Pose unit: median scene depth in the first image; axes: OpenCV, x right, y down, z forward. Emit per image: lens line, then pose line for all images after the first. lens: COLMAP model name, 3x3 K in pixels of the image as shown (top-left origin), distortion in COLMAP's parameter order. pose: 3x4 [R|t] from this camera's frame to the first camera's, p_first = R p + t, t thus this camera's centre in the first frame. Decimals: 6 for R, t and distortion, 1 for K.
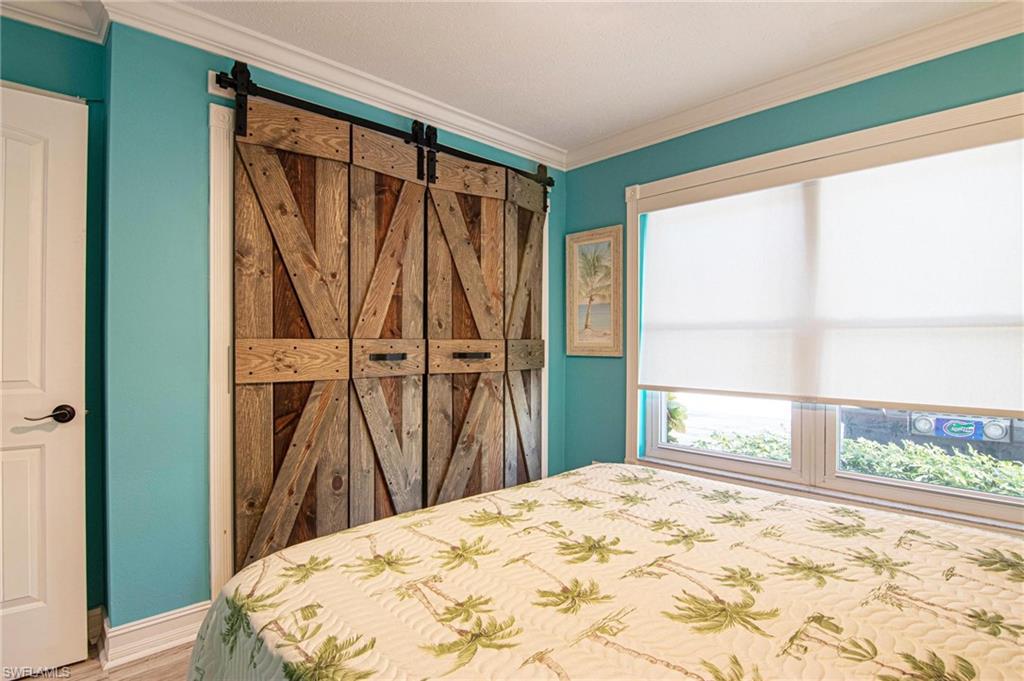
lens RADIAL K [[520.2, 0, 517.3], [0, 520.2, 343.0], [0, 0, 1]] dist [-0.008533, -0.009129]
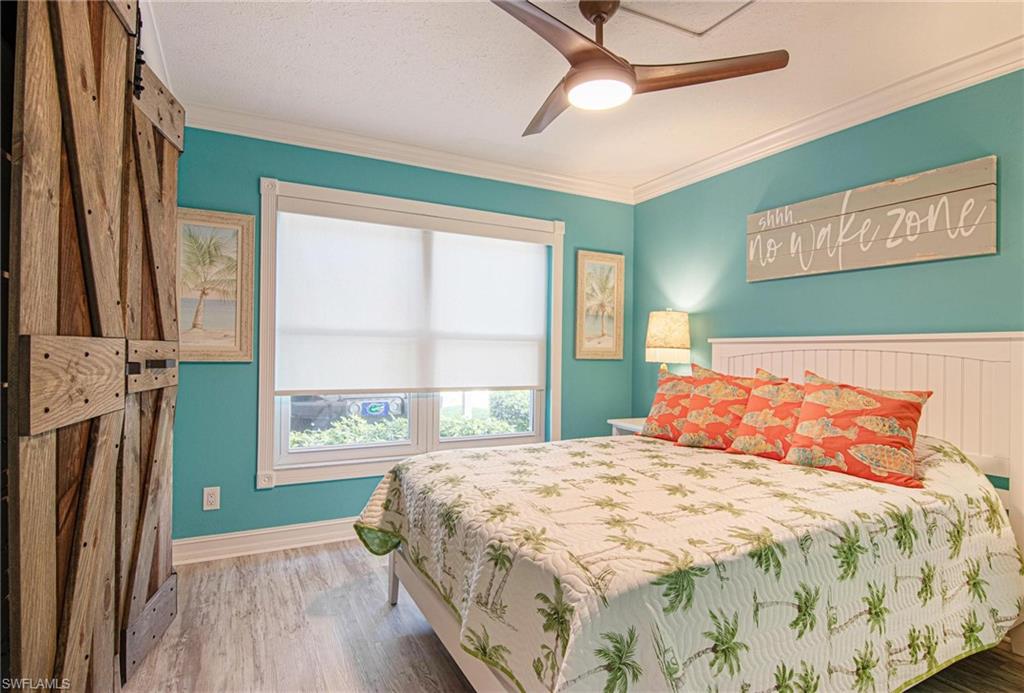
lens RADIAL K [[520.2, 0, 515.7], [0, 520.2, 346.6], [0, 0, 1]] dist [-0.008533, -0.009129]
pose [[0.277663, 0.009159, 0.960635, -0.682482], [-0.012554, 0.999904, -0.005905, -0.000589], [-0.960597, -0.010420, 0.277751, 0.388961]]
